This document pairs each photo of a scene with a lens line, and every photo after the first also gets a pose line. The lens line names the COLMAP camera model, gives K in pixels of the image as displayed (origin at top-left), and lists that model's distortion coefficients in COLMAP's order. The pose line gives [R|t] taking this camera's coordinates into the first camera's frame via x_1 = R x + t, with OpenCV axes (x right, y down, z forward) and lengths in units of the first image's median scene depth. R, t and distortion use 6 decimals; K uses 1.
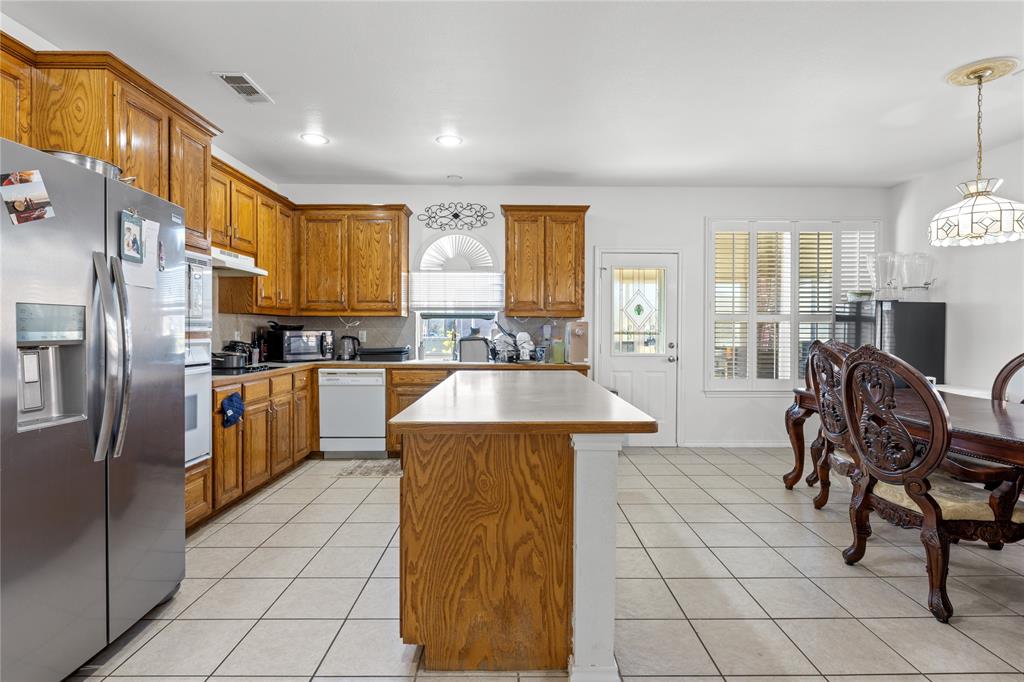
lens RADIAL K [[508.8, 0, 514.7], [0, 508.8, 336.8], [0, 0, 1]] dist [-0.007885, 0.000478]
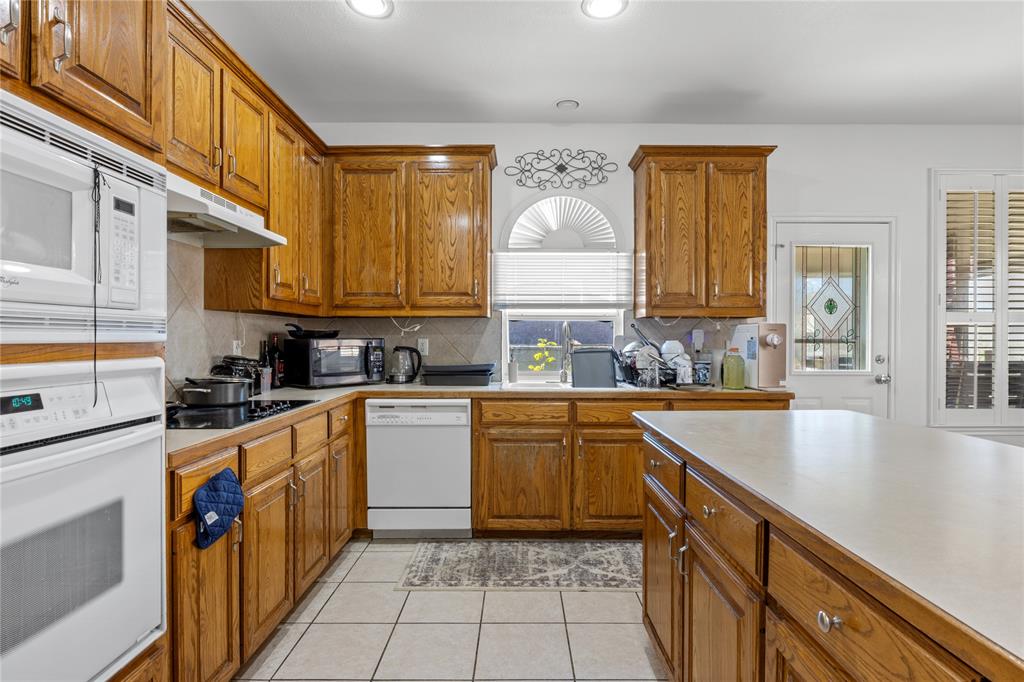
lens RADIAL K [[508.8, 0, 518.1], [0, 508.8, 341.5], [0, 0, 1]] dist [-0.007885, 0.000478]
pose [[0.999947, -0.002983, -0.009817, -0.222107], [0.002928, 0.999980, -0.005596, -0.005364], [0.009833, 0.005567, 0.999936, 0.433210]]
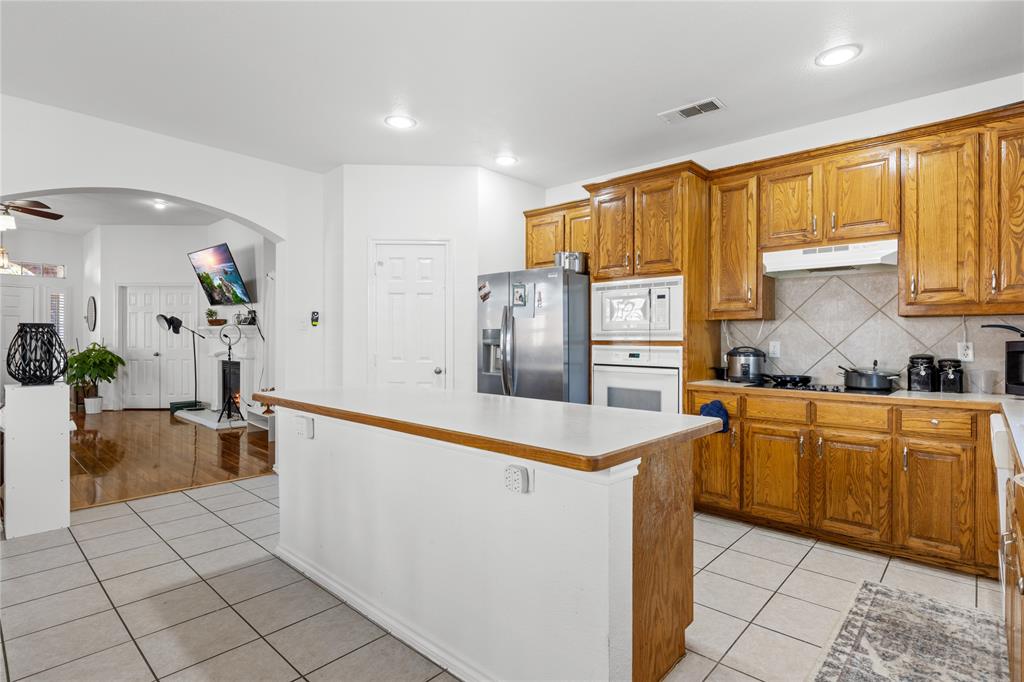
lens RADIAL K [[508.8, 0, 525.7], [0, 508.8, 338.5], [0, 0, 1]] dist [-0.007885, 0.000478]
pose [[-0.666240, -0.003228, -0.745731, 0.382235], [-0.013633, 0.999876, 0.007852, -0.014556], [0.745613, 0.015398, -0.666201, 1.144409]]
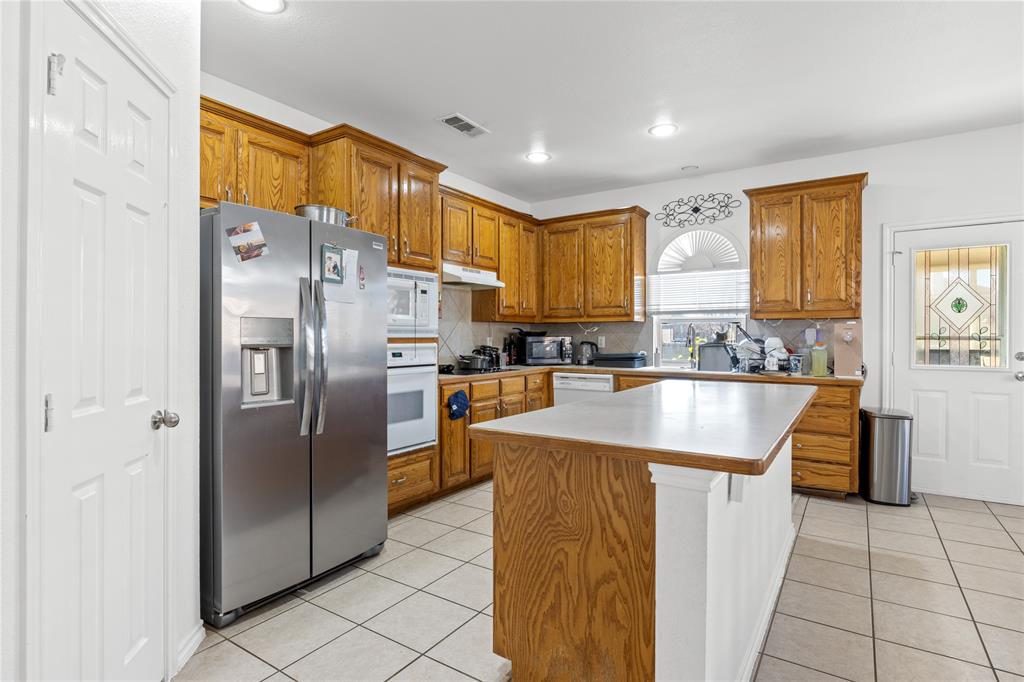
lens RADIAL K [[508.8, 0, 518.9], [0, 508.8, 338.7], [0, 0, 1]] dist [-0.007885, 0.000478]
pose [[0.833469, -0.001438, -0.552565, 0.163382], [-0.002739, 0.999974, -0.006734, 0.000206], [0.552560, 0.007126, 0.833443, 0.088252]]
